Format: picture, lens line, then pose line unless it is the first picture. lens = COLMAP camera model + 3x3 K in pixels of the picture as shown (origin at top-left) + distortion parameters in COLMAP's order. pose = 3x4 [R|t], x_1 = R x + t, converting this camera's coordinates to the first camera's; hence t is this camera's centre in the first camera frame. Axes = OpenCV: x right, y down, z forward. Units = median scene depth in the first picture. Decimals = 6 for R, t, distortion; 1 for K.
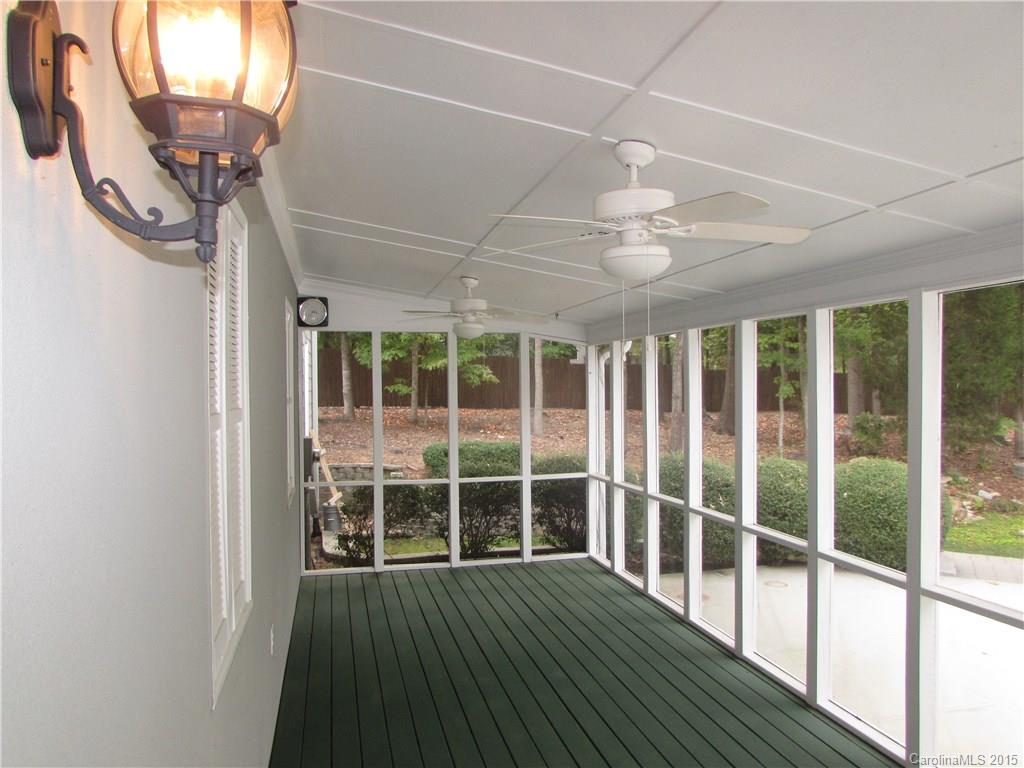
lens RADIAL K [[727.3, 0, 511.5], [0, 727.3, 385.4], [0, 0, 1]] dist [-0.035045, -0.002368]
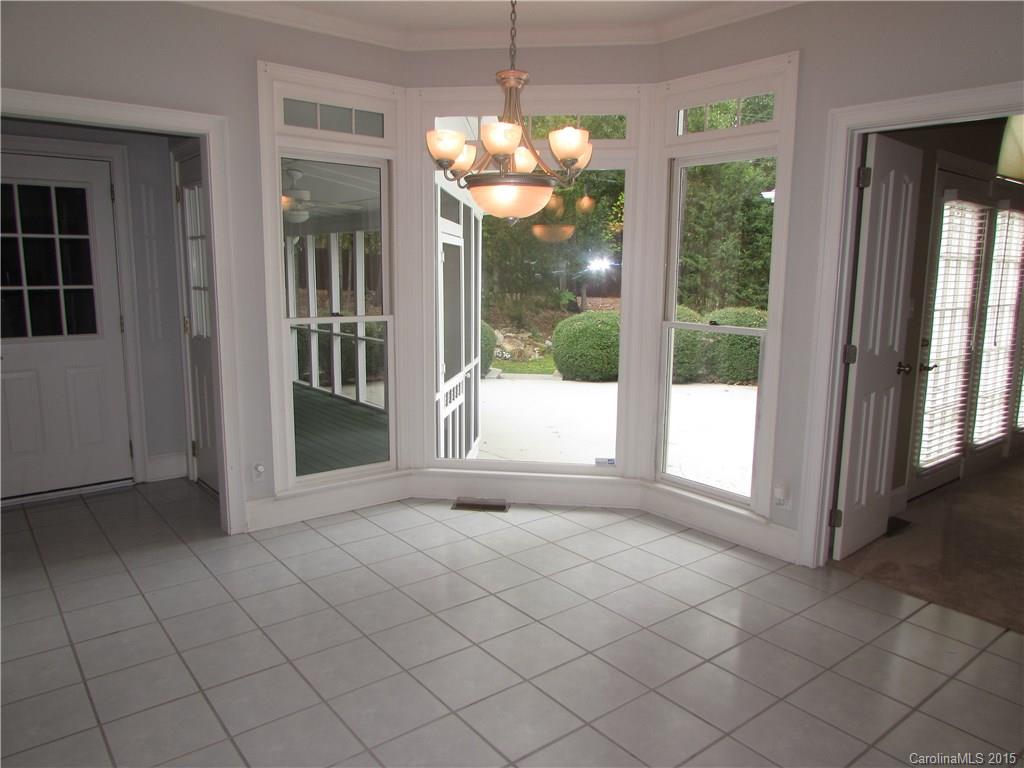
lens RADIAL K [[727.3, 0, 508.3], [0, 727.3, 384.8], [0, 0, 1]] dist [-0.035045, -0.002368]
pose [[0.902056, -0.052279, 0.428442, -0.157953], [-0.019210, 0.986791, 0.160854, -0.016524], [-0.431192, -0.153330, 0.889136, -0.626240]]
